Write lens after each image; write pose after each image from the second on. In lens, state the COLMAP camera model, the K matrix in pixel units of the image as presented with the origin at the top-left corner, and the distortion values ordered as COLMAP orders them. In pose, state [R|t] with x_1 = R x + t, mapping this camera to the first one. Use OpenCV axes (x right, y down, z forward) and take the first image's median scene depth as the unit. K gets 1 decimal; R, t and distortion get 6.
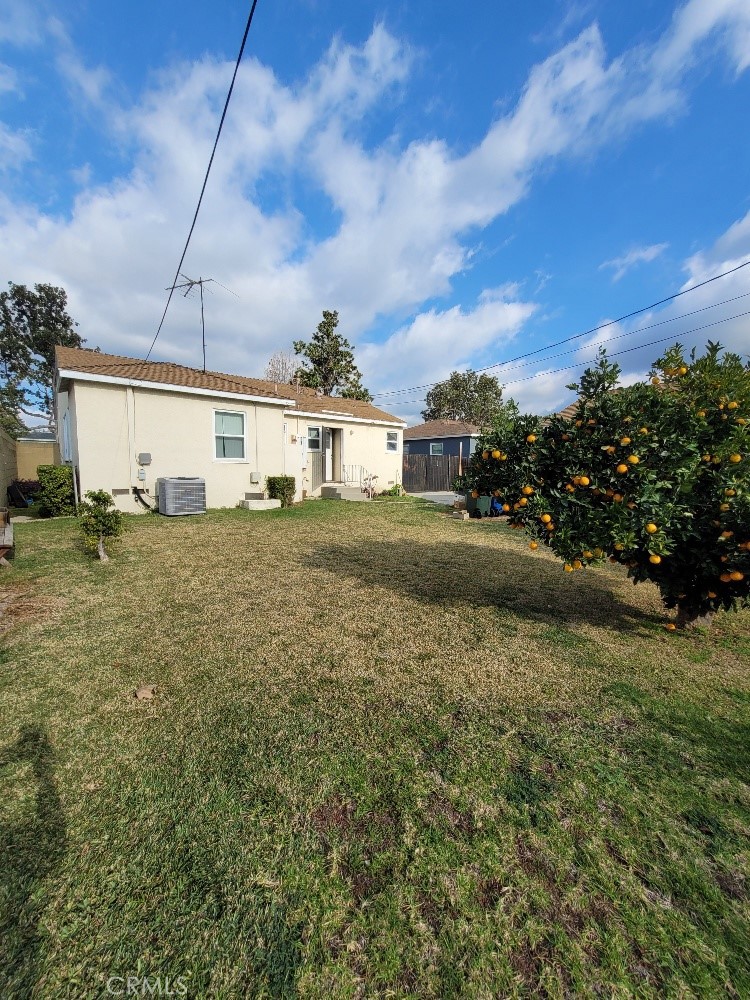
lens RADIAL K [[393.3, 0, 379.1], [0, 393.3, 505.3], [0, 0, 1]] dist [0.010822, 0.000321]
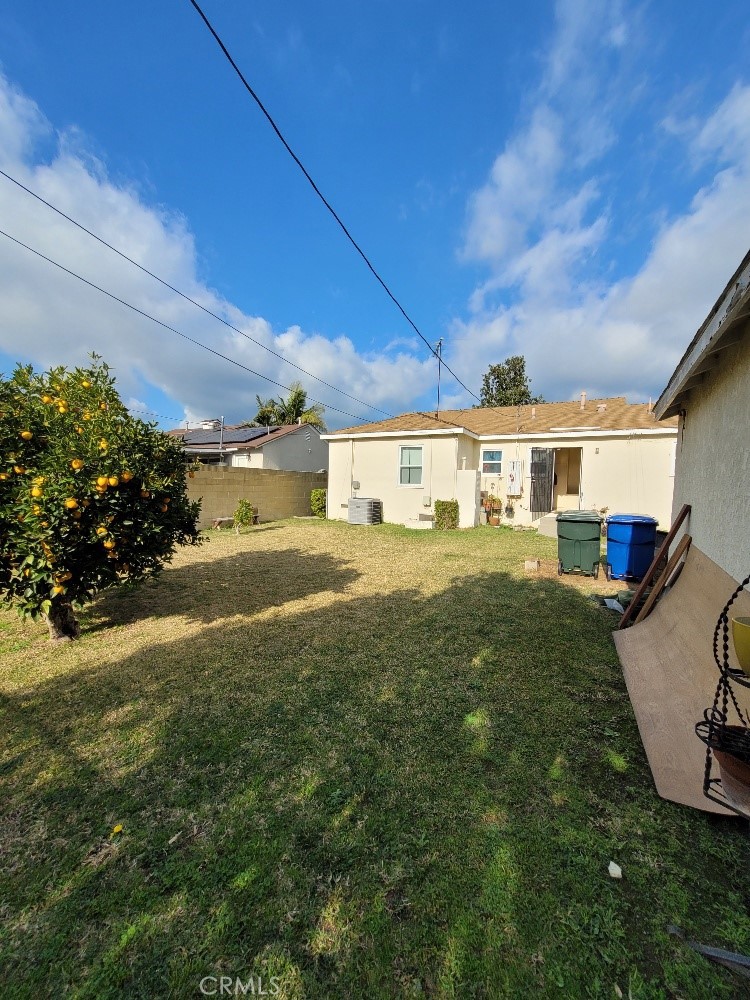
lens RADIAL K [[393.3, 0, 374.9], [0, 393.3, 501.5], [0, 0, 1]] dist [0.010822, 0.000321]
pose [[0.330181, 0.030496, -0.943425, 0.244742], [-0.116789, 0.993118, -0.008772, -0.014748], [0.936665, 0.113078, 0.331470, 0.170676]]
